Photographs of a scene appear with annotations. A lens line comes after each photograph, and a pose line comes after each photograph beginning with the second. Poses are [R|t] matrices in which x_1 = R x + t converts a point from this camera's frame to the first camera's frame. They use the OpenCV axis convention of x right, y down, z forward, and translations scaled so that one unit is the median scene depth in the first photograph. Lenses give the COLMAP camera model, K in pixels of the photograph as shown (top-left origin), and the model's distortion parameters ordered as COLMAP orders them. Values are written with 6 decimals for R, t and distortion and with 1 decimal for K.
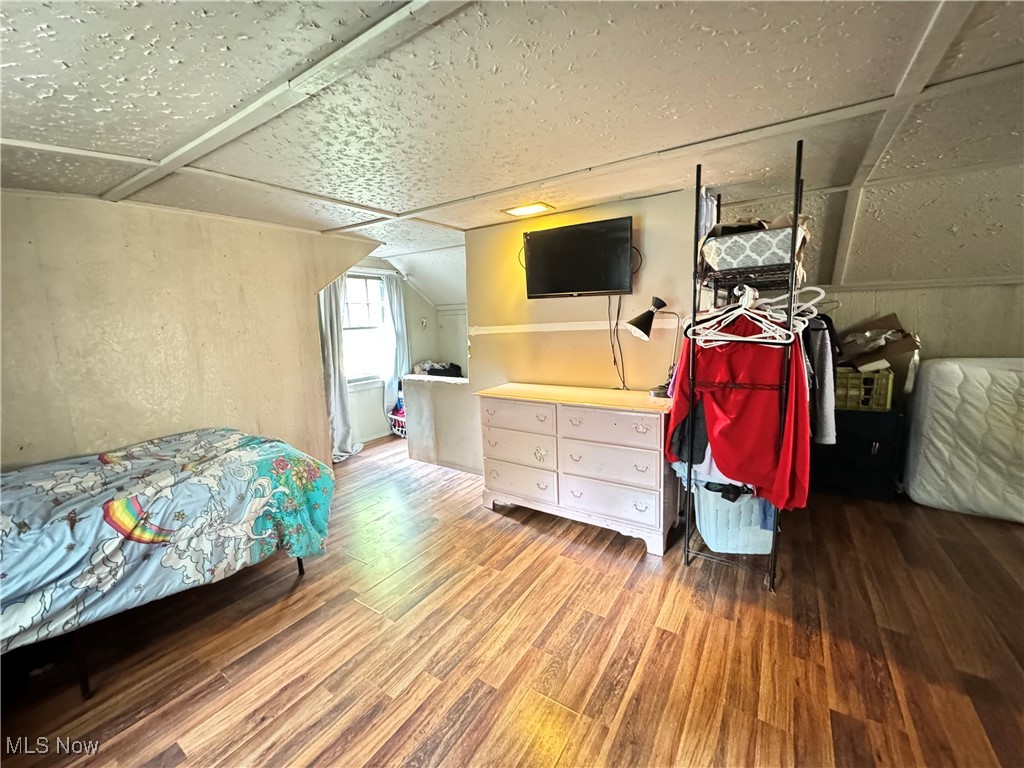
lens RADIAL K [[407.6, 0, 511.8], [0, 407.6, 379.4], [0, 0, 1]] dist [-0.002261, -0.000437]
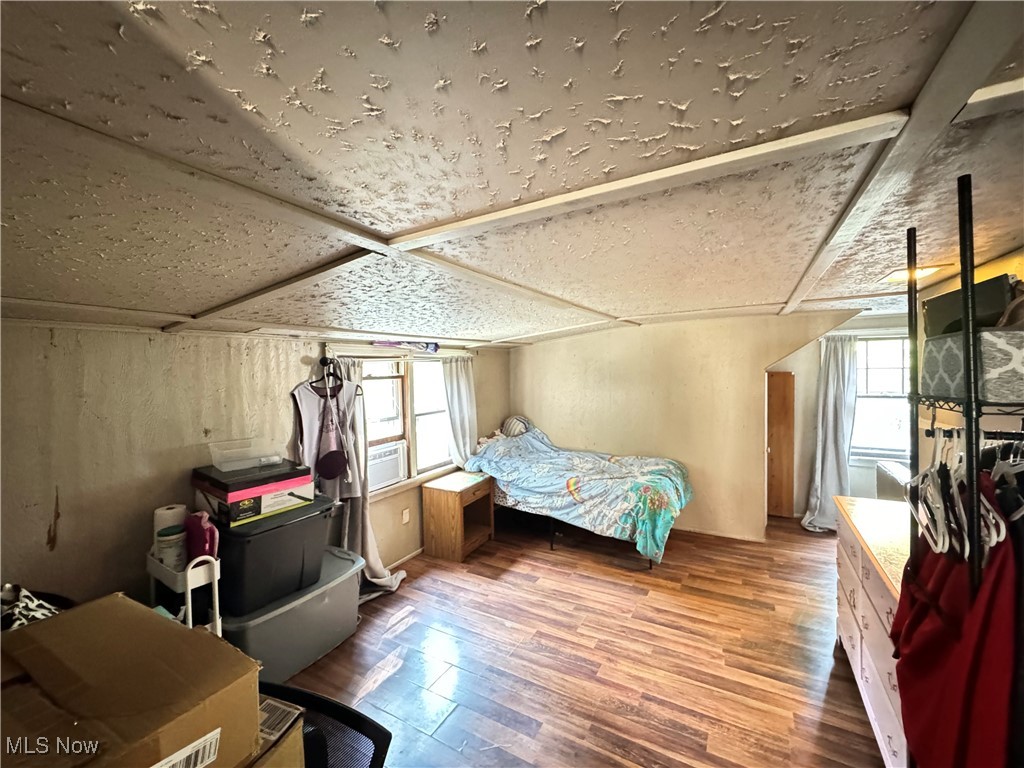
lens RADIAL K [[407.6, 0, 510.7], [0, 407.6, 378.1], [0, 0, 1]] dist [-0.002261, -0.000437]
pose [[0.068021, 0.050582, -0.996401, 1.186660], [-0.124655, 0.991319, 0.041814, -0.272453], [0.989866, 0.121362, 0.073736, 0.415181]]
